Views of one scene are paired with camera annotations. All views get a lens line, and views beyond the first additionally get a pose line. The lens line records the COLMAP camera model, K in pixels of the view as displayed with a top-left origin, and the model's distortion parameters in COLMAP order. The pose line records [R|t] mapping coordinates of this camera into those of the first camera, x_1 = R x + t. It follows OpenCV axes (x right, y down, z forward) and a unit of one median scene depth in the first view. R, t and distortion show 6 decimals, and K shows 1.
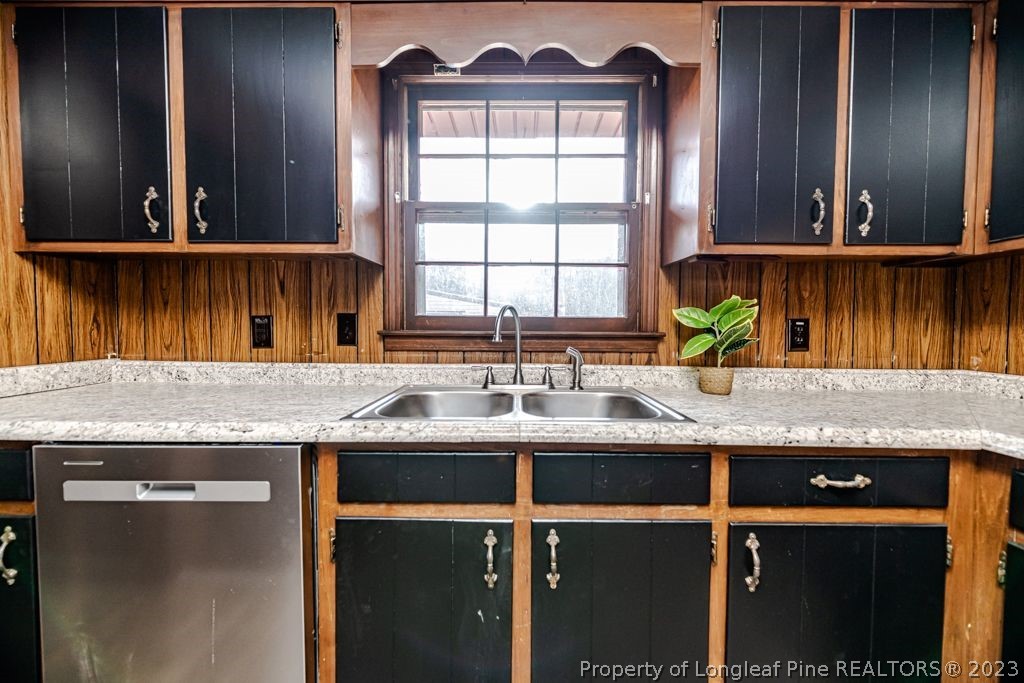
lens RADIAL K [[412.3, 0, 514.9], [0, 412.3, 337.5], [0, 0, 1]] dist [0.001232, -0.000311]
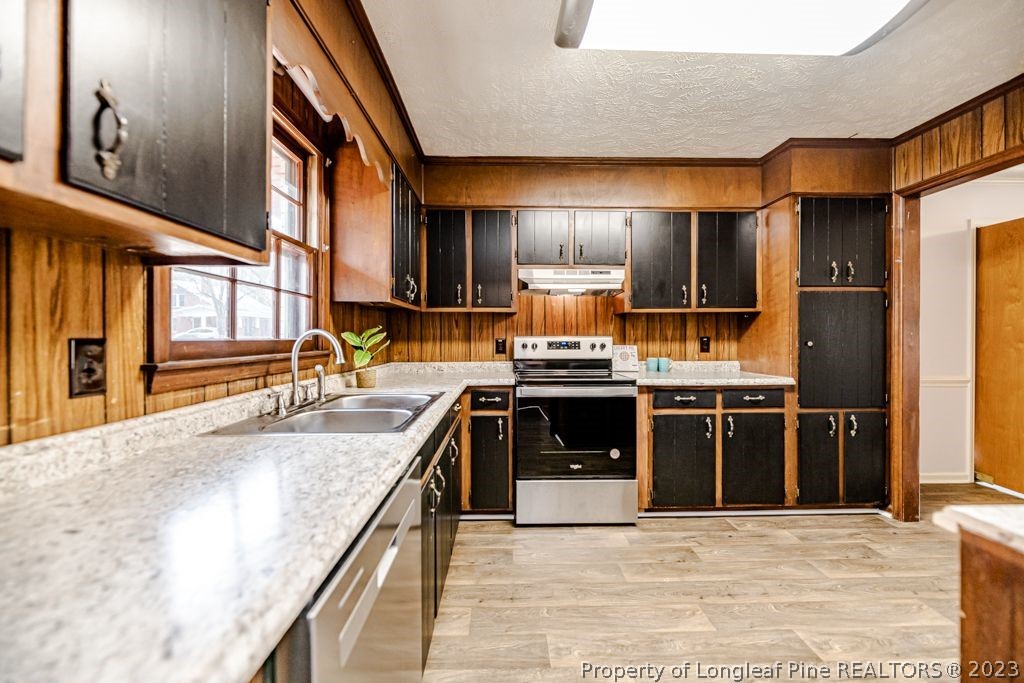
lens RADIAL K [[412.3, 0, 516.1], [0, 412.3, 338.3], [0, 0, 1]] dist [0.001232, -0.000311]
pose [[-0.037524, -0.010392, 0.999242, -0.989959], [0.039149, 0.999163, 0.011862, -0.042965], [-0.998529, 0.039564, -0.037085, 0.441666]]
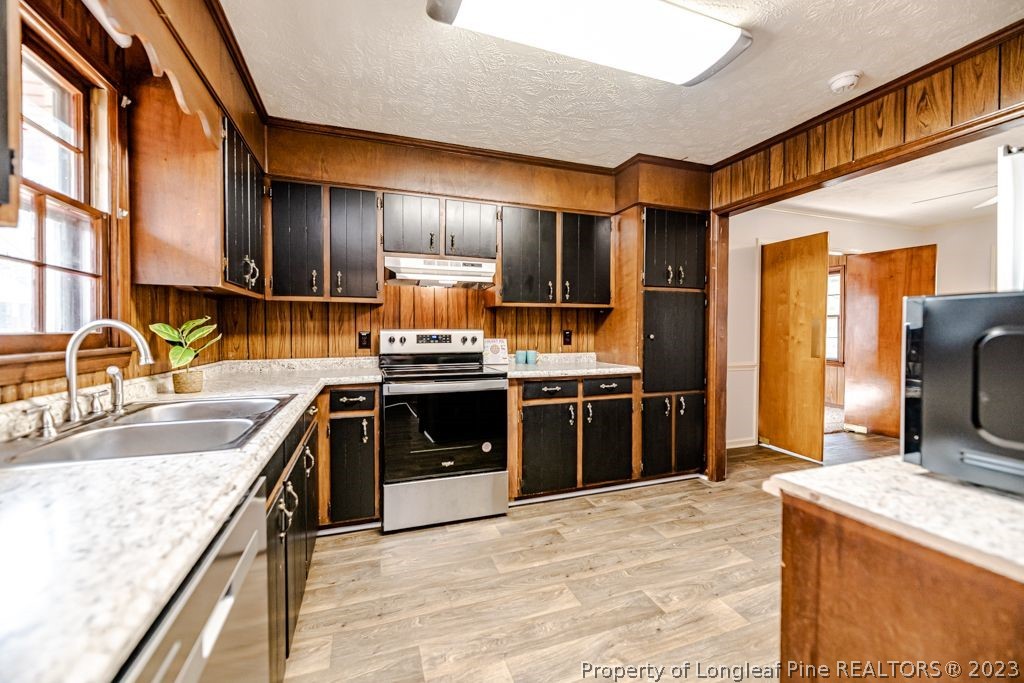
lens RADIAL K [[412.3, 0, 514.3], [0, 412.3, 337.8], [0, 0, 1]] dist [0.001232, -0.000311]
pose [[-0.346572, -0.025634, 0.937673, -0.937593], [0.032037, 0.998720, 0.039144, -0.044541], [-0.937476, 0.043606, -0.345307, 0.451662]]
